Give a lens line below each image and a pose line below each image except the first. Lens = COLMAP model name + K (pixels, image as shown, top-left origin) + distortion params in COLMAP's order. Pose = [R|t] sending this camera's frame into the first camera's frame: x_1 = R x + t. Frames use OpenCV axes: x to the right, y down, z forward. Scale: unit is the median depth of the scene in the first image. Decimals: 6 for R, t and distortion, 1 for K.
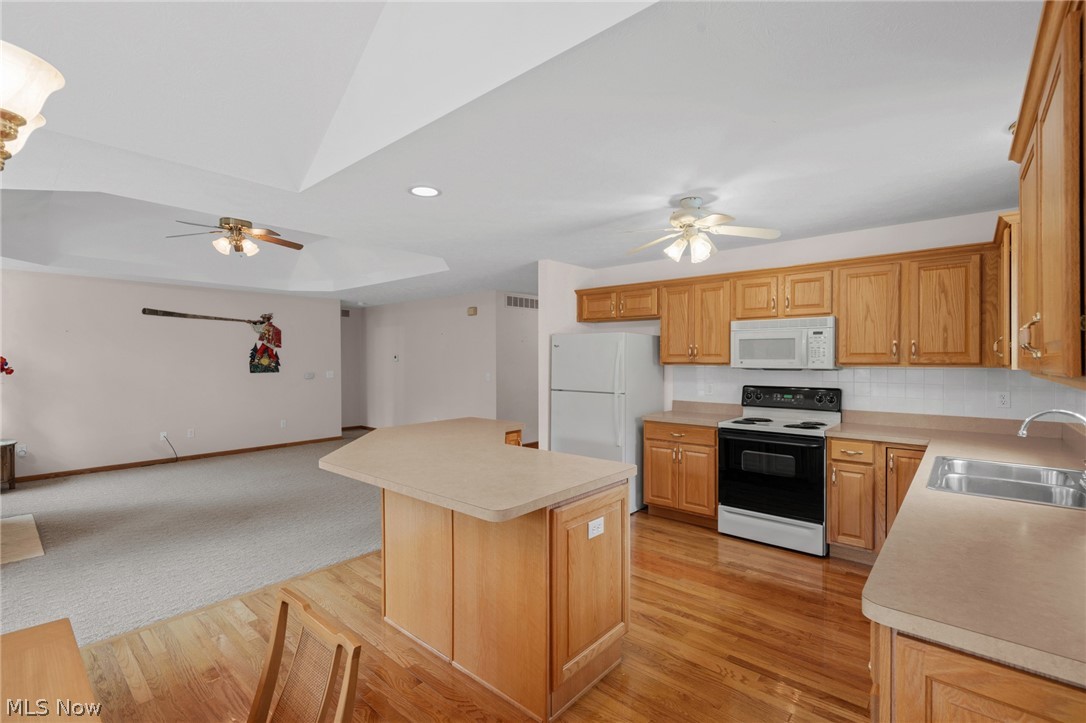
lens RADIAL K [[483.5, 0, 549.7], [0, 483.5, 362.1], [0, 0, 1]] dist [0.001622, -0.000221]
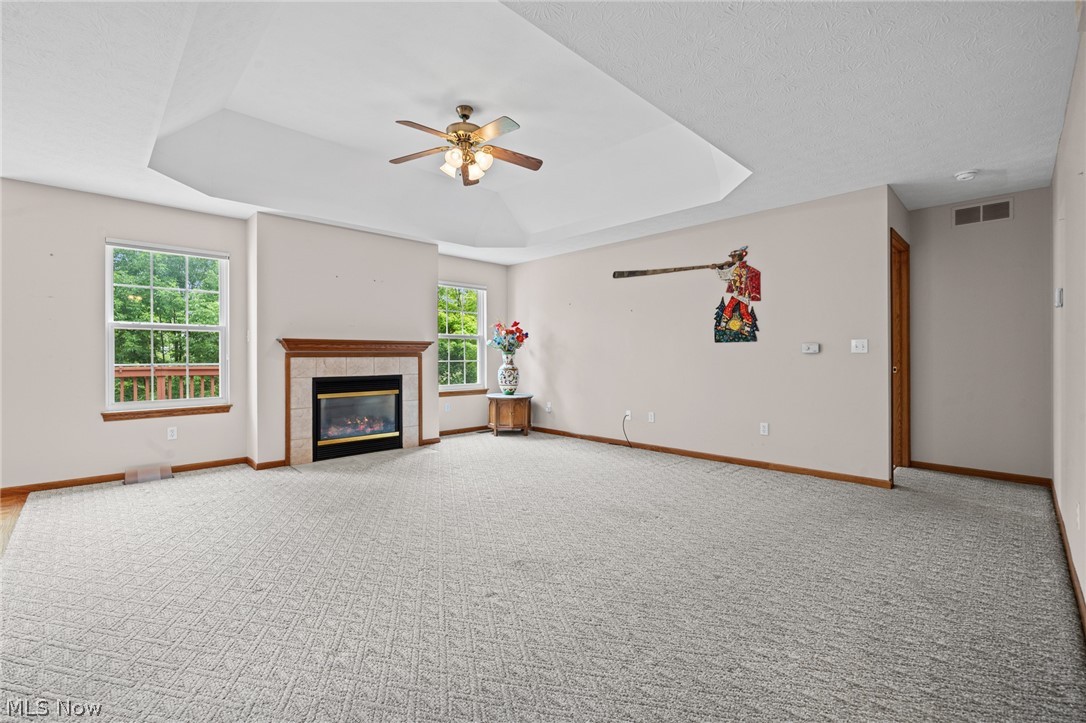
lens RADIAL K [[483.5, 0, 538.8], [0, 483.5, 354.1], [0, 0, 1]] dist [0.001622, -0.000221]
pose [[-0.085622, -0.002870, -0.996324, 0.099477], [-0.006454, 0.999976, -0.002325, 0.061230], [0.996307, 0.006232, -0.085639, 1.214629]]
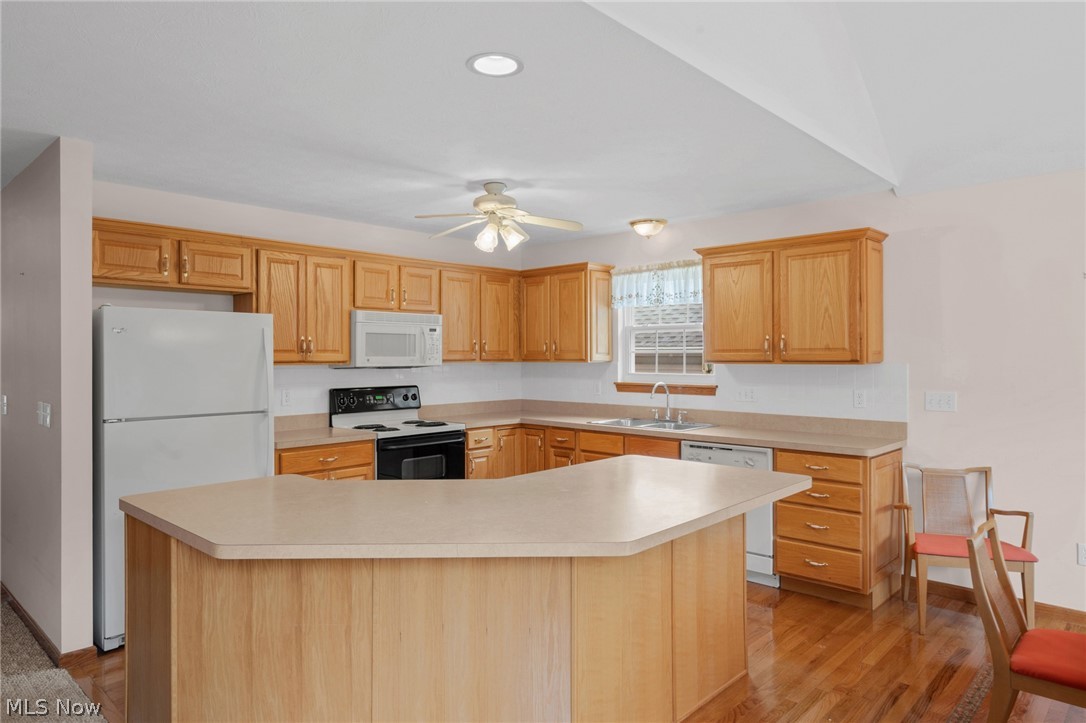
lens RADIAL K [[670.4, 0, 525.7], [0, 670.4, 360.6], [0, 0, 1]] dist [0.000135, 0.003570]
pose [[0.063480, -0.006666, 0.997961, -0.628591], [0.007806, 0.999950, 0.006182, -0.003305], [-0.997953, 0.007397, 0.063529, 0.548469]]
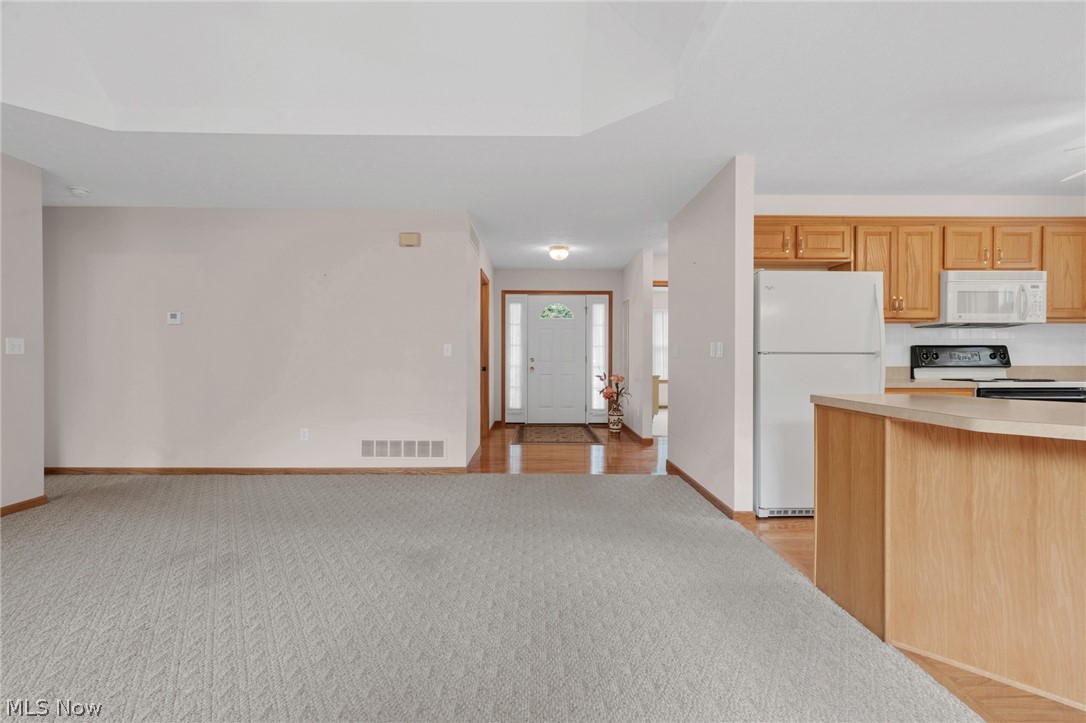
lens RADIAL K [[483.5, 0, 543.4], [0, 483.5, 357.8], [0, 0, 1]] dist [0.001622, -0.000221]
pose [[0.753348, -0.002289, 0.657619, -0.661192], [0.005337, 0.999982, -0.002633, 0.063800], [-0.657601, 0.005494, 0.753346, 0.697951]]
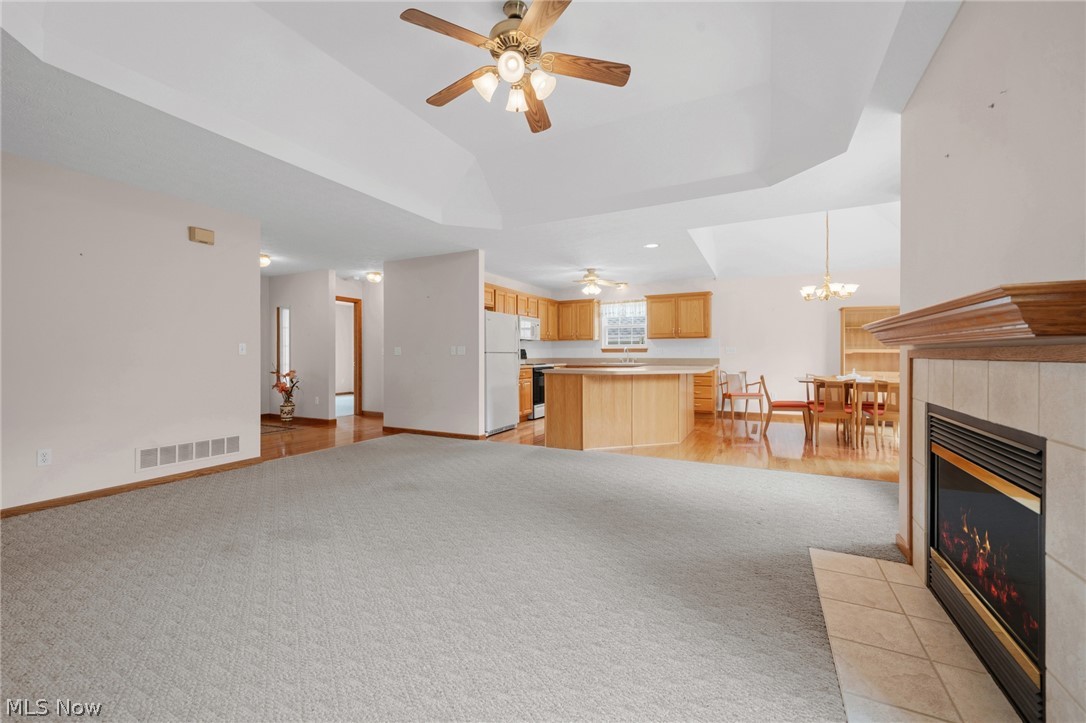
lens RADIAL K [[432.2, 0, 531.7], [0, 432.2, 357.1], [0, 0, 1]] dist [0.003418, 0.000305]
pose [[-0.210019, -0.006643, 0.977675, -1.162317], [0.008145, 0.999930, 0.008543, 0.059695], [-0.977663, 0.009757, -0.209950, 1.128605]]
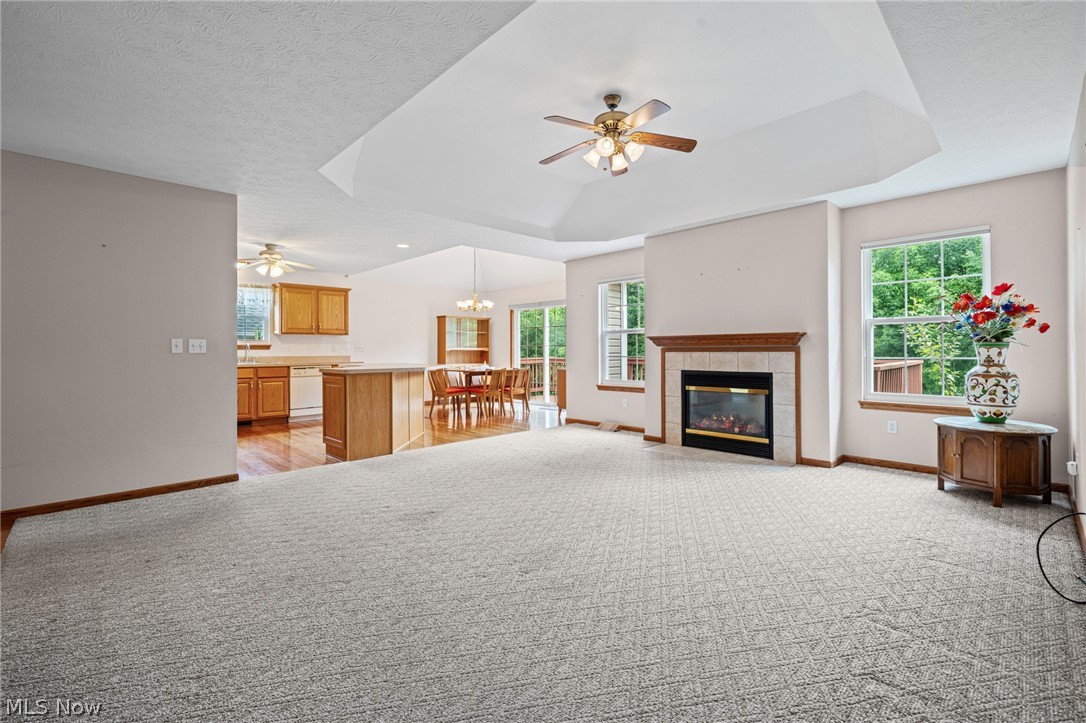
lens RADIAL K [[483.5, 0, 534.6], [0, 483.5, 347.4], [0, 0, 1]] dist [0.001622, -0.000221]
pose [[-0.992770, 0.005636, 0.119897, -0.647964], [0.005812, 0.999982, 0.001113, 0.054765], [-0.119888, 0.001802, -0.992786, 1.805227]]
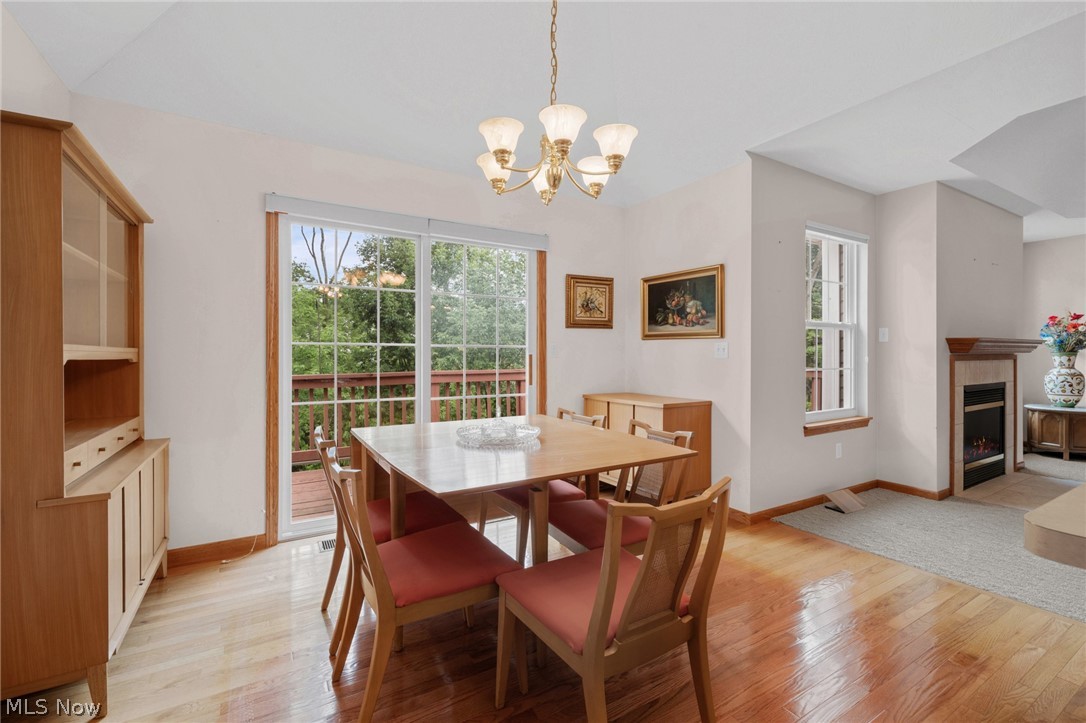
lens RADIAL K [[483.5, 0, 536.4], [0, 483.5, 352.8], [0, 0, 1]] dist [0.001622, -0.000221]
pose [[-0.320740, 0.002973, -0.947162, 0.130283], [-0.007290, 0.999958, 0.005607, 0.055606], [0.947139, 0.008703, -0.320705, 0.258598]]
